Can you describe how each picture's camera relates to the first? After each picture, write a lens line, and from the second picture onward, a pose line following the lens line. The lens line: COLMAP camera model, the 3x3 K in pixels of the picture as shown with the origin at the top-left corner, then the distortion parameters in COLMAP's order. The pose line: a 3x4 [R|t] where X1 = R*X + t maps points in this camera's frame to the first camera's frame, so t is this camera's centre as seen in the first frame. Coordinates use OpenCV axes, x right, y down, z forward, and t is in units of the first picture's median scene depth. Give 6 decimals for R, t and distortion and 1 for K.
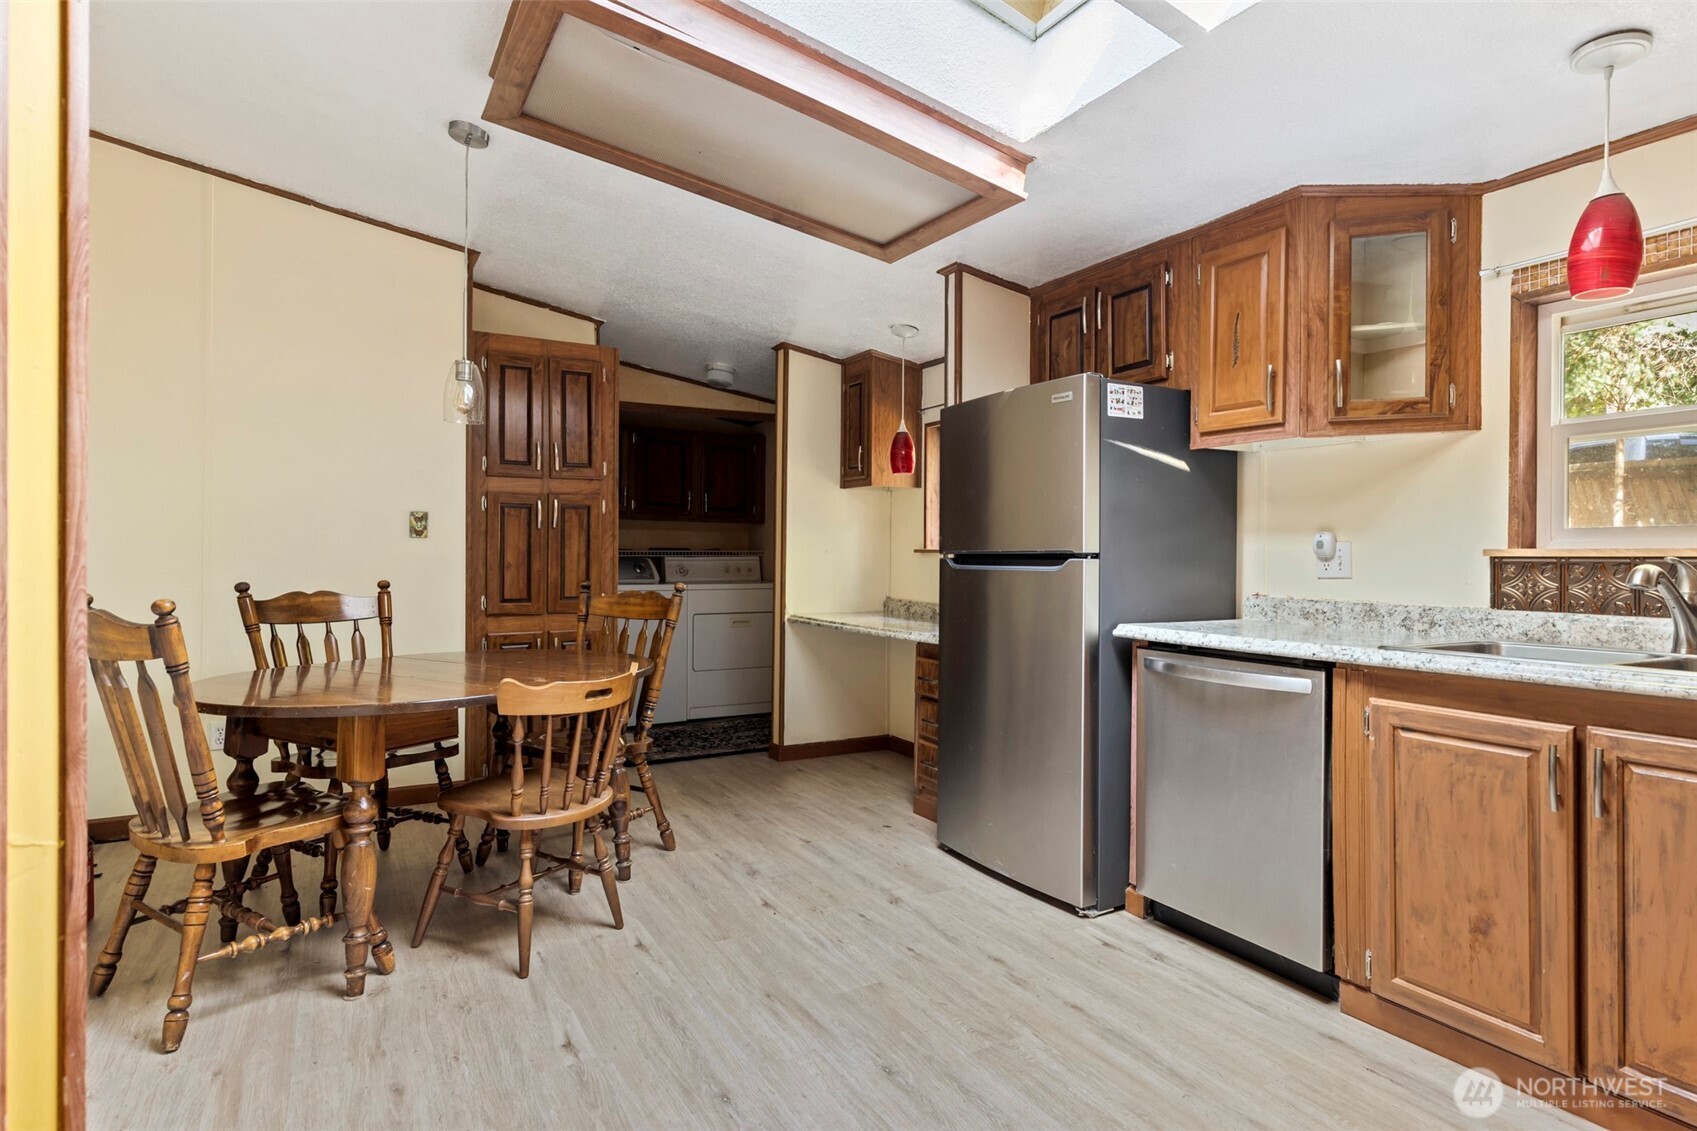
lens RADIAL K [[899.5, 0, 849.3], [0, 899.5, 560.7], [0, 0, 1]] dist [-0.001292, 0.002249]
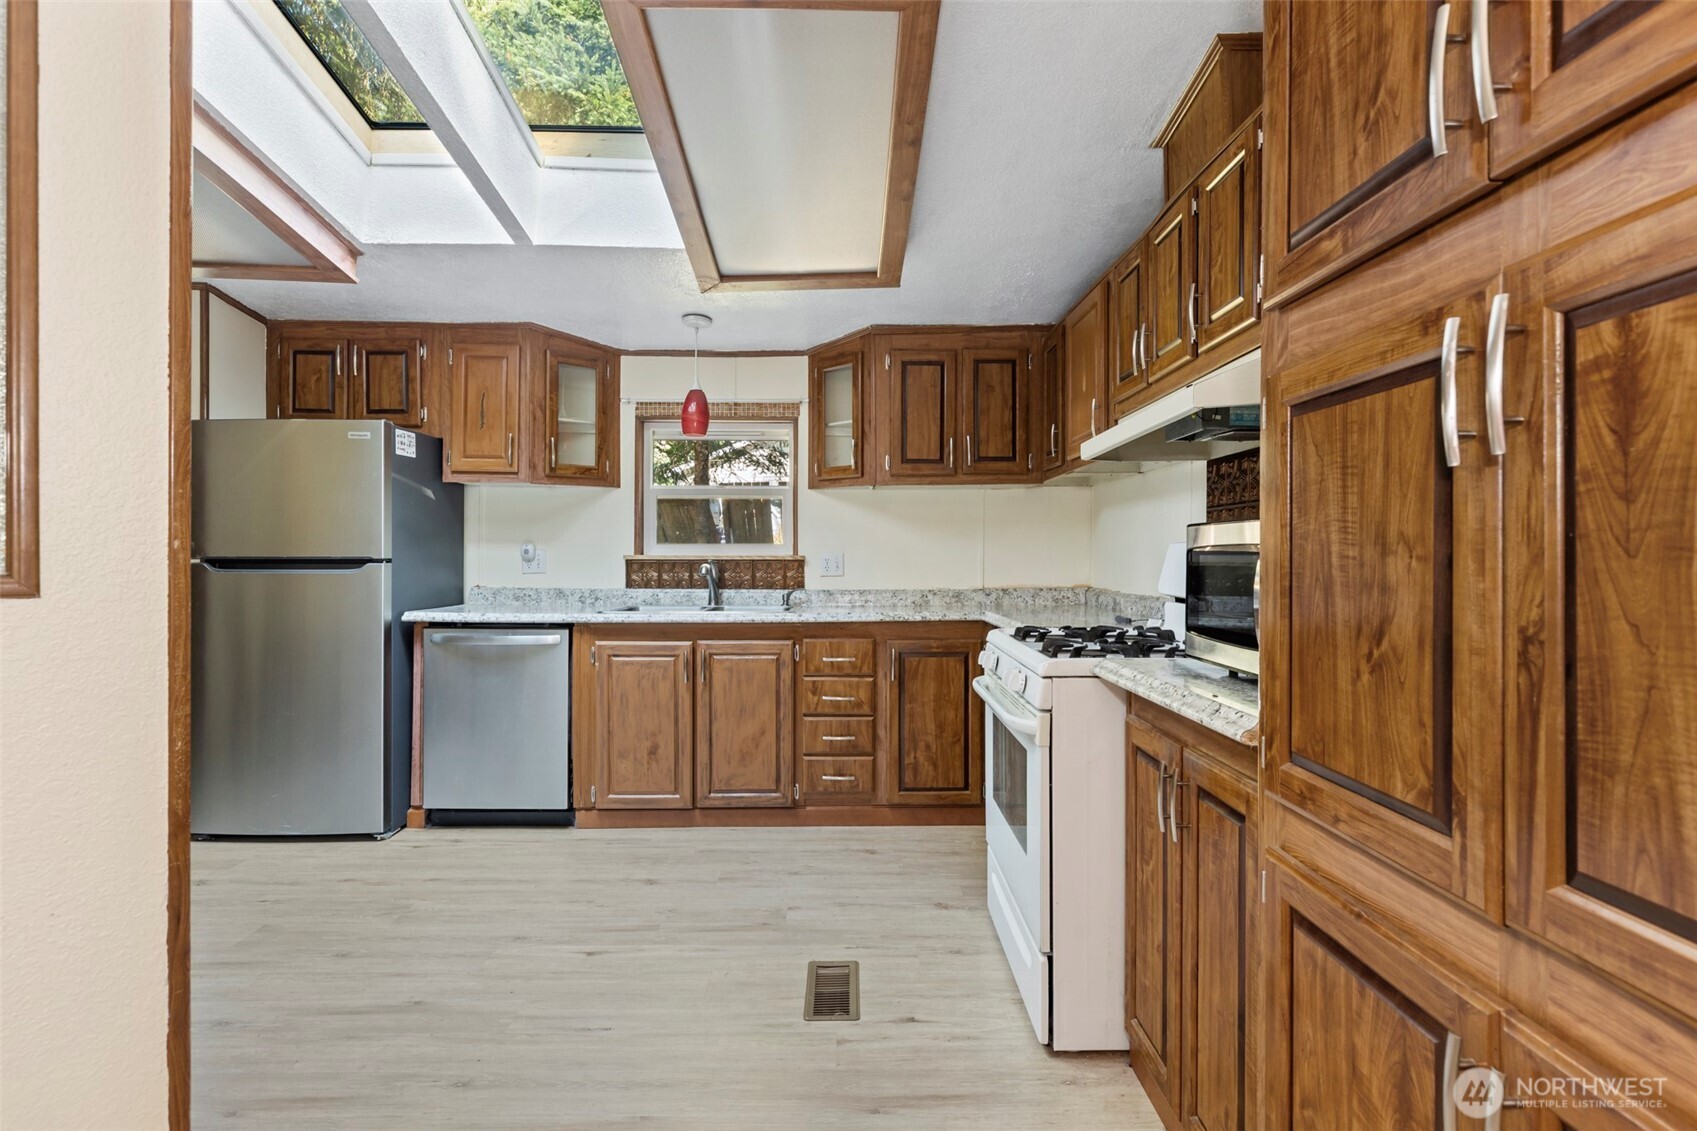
lens RADIAL K [[837.3, 0, 860.6], [0, 837.3, 554.2], [0, 0, 1]] dist [-0.001122, -0.000123]
pose [[0.473088, -0.004911, 0.881002, -0.524176], [0.002264, 0.999988, 0.004359, -0.020381], [-0.881013, -0.000067, 0.473093, -0.197082]]
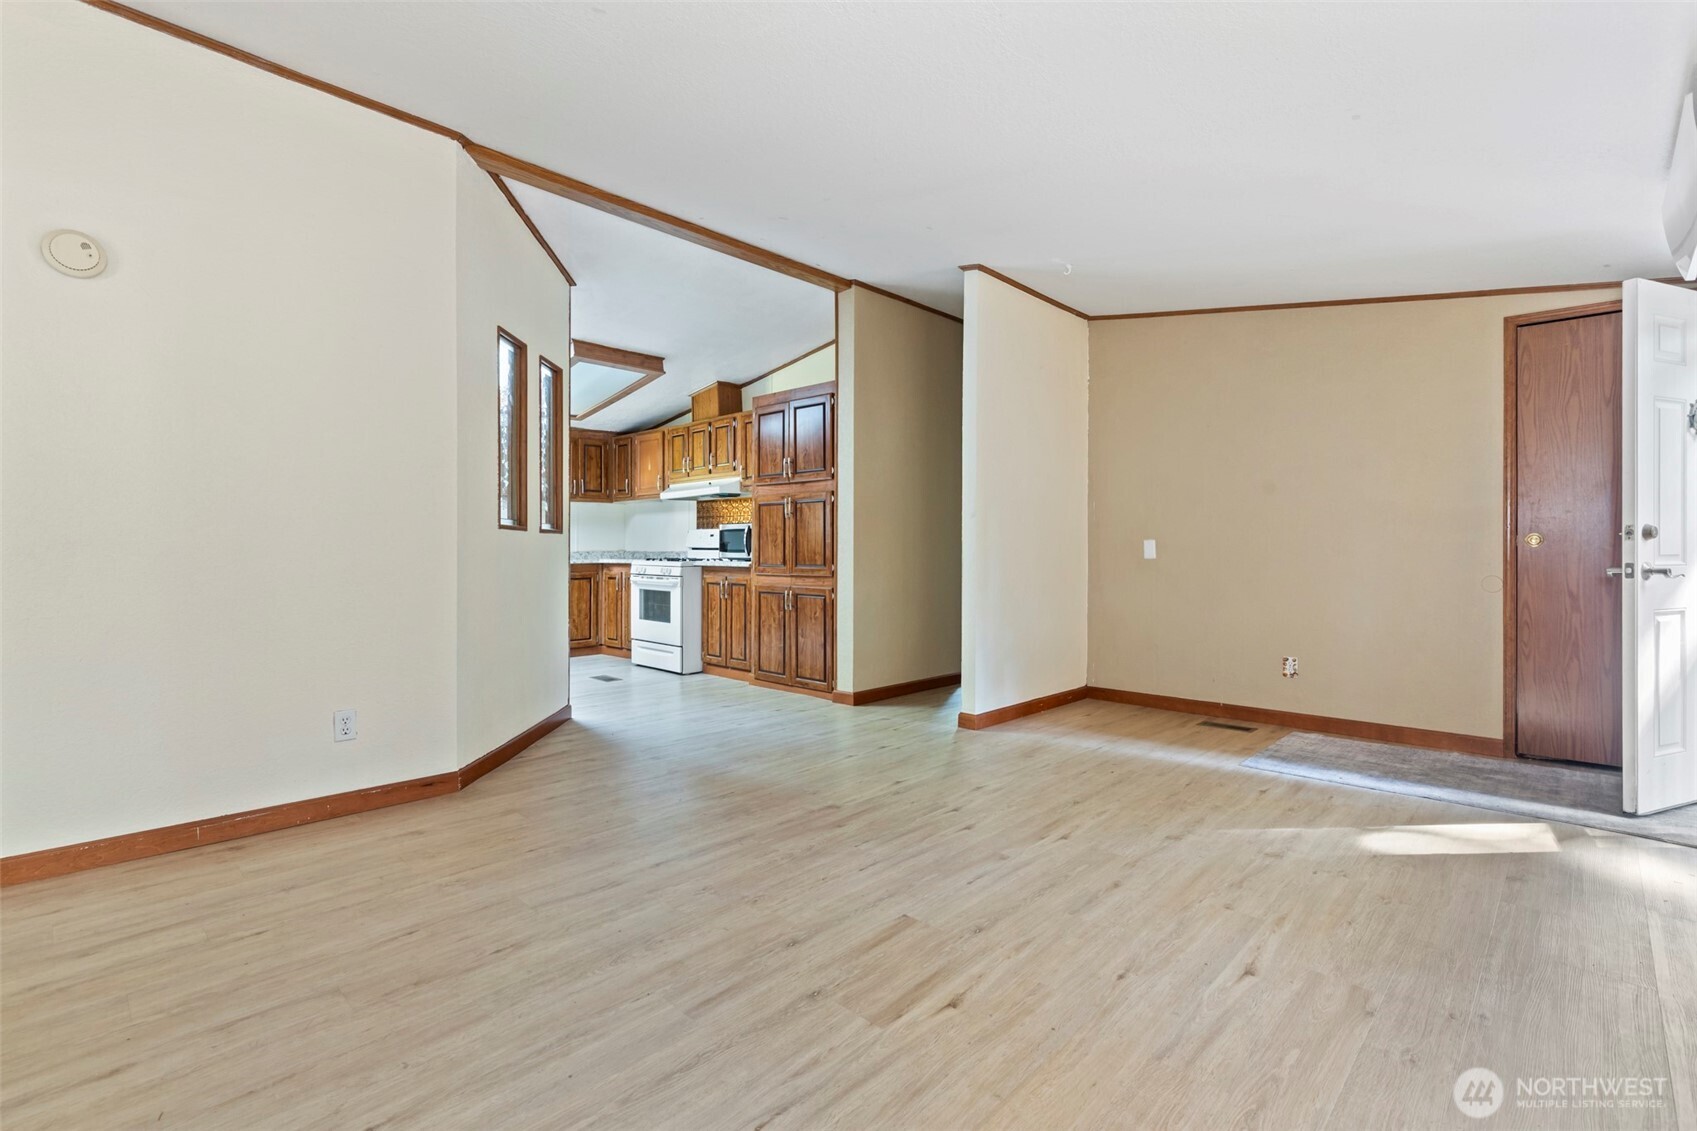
lens RADIAL K [[774.4, 0, 880.4], [0, 774.4, 542.8], [0, 0, 1]] dist [-0.003898, 0.000042]
pose [[-0.316003, 0.005137, 0.948744, -2.324988], [-0.002511, 0.999977, -0.006250, 0.033490], [-0.948755, -0.004357, -0.315983, 0.196480]]
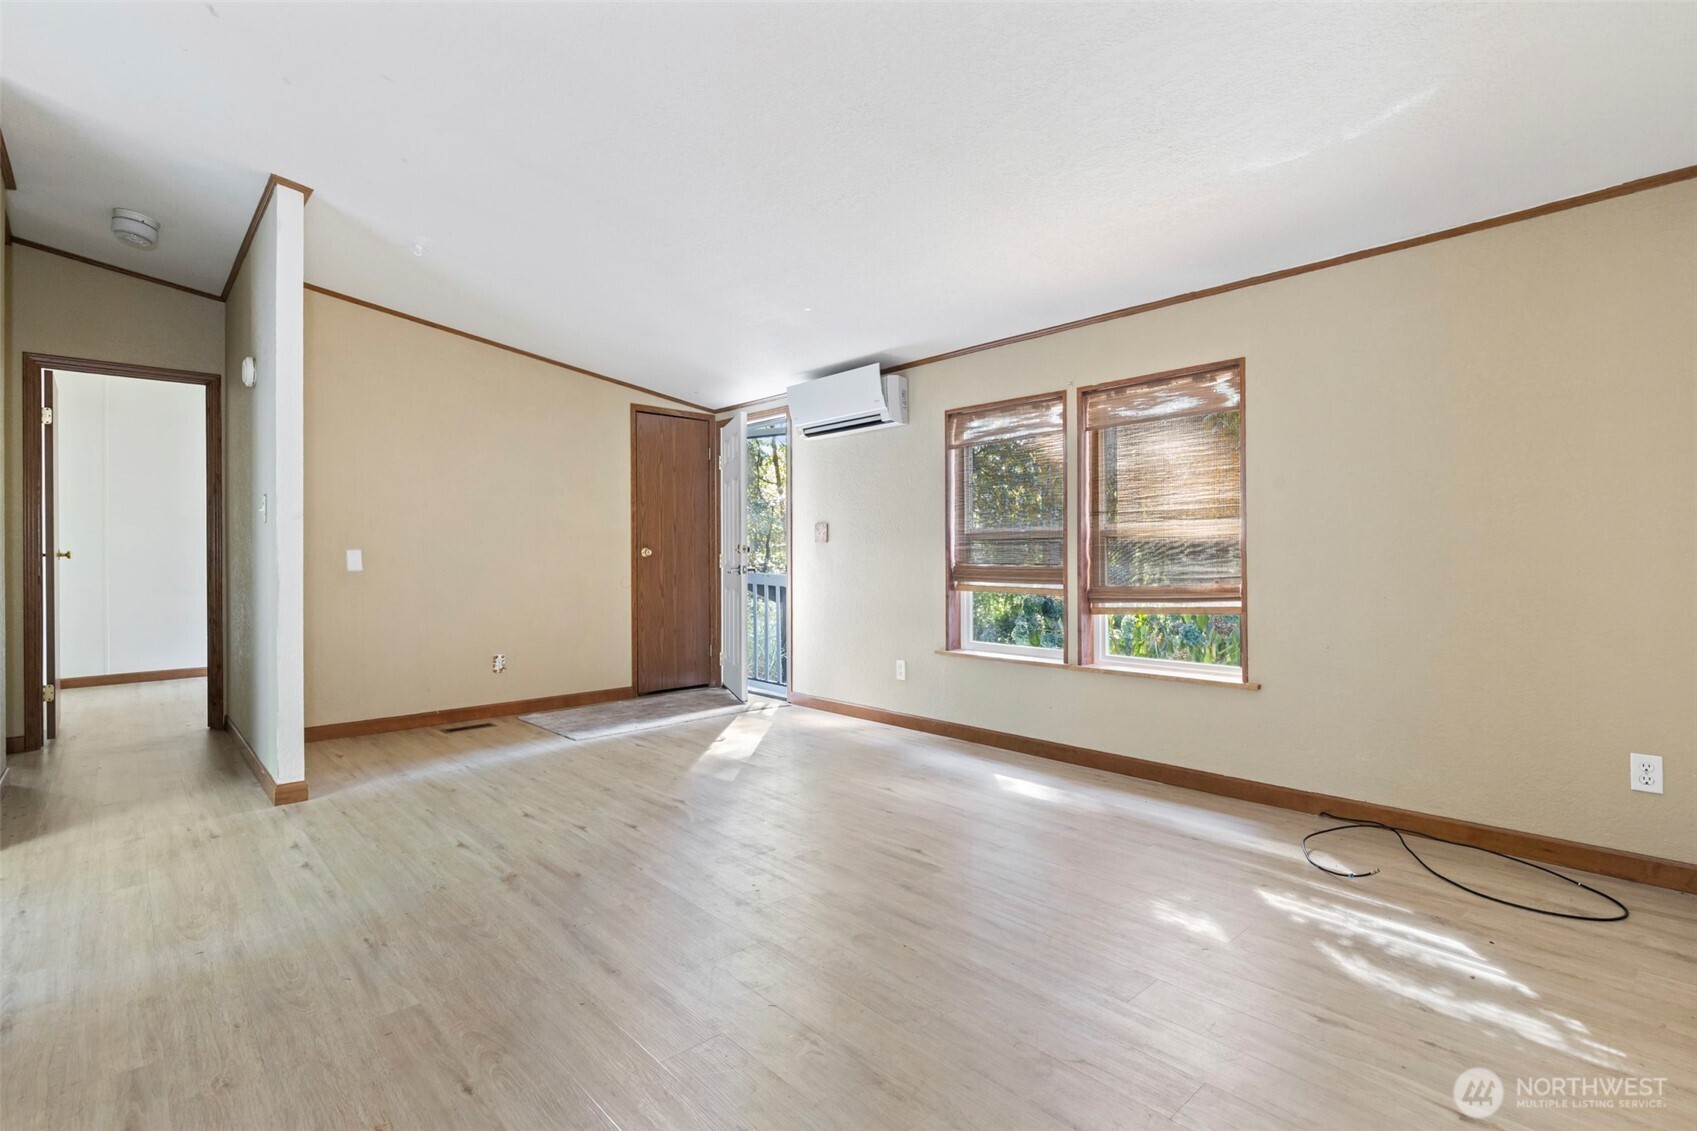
lens RADIAL K [[802.6, 0, 848.5], [0, 802.6, 563.8], [0, 0, 1]] dist [-0.006406, -0.000722]
pose [[-0.969839, -0.001157, -0.243742, -1.307462], [-0.003490, 0.999952, 0.009138, 0.022064], [0.243720, 0.009713, -0.969797, 1.001337]]
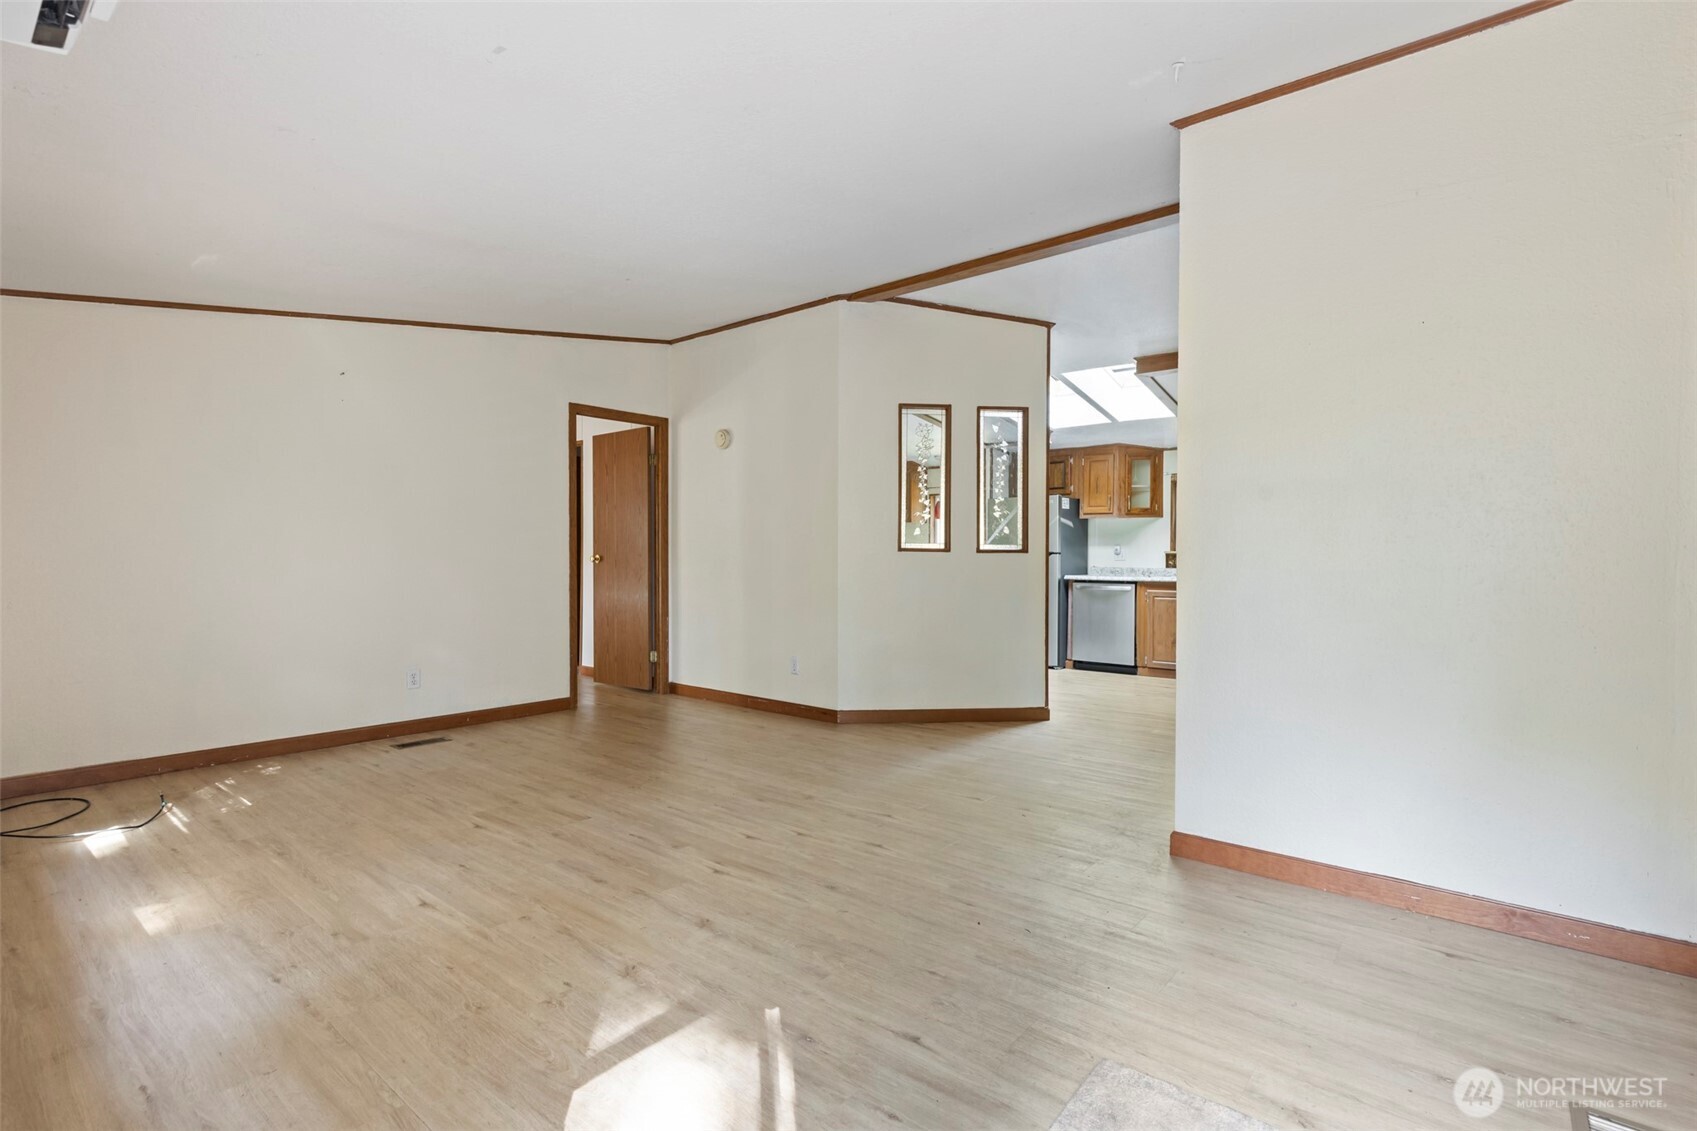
lens RADIAL K [[802.6, 0, 832.8], [0, 802.6, 559.4], [0, 0, 1]] dist [-0.006406, -0.000722]
pose [[0.936097, -0.000245, 0.351742, -1.604892], [-0.000225, 0.999999, 0.001296, 0.014230], [-0.351742, -0.001292, 0.936096, -1.478819]]
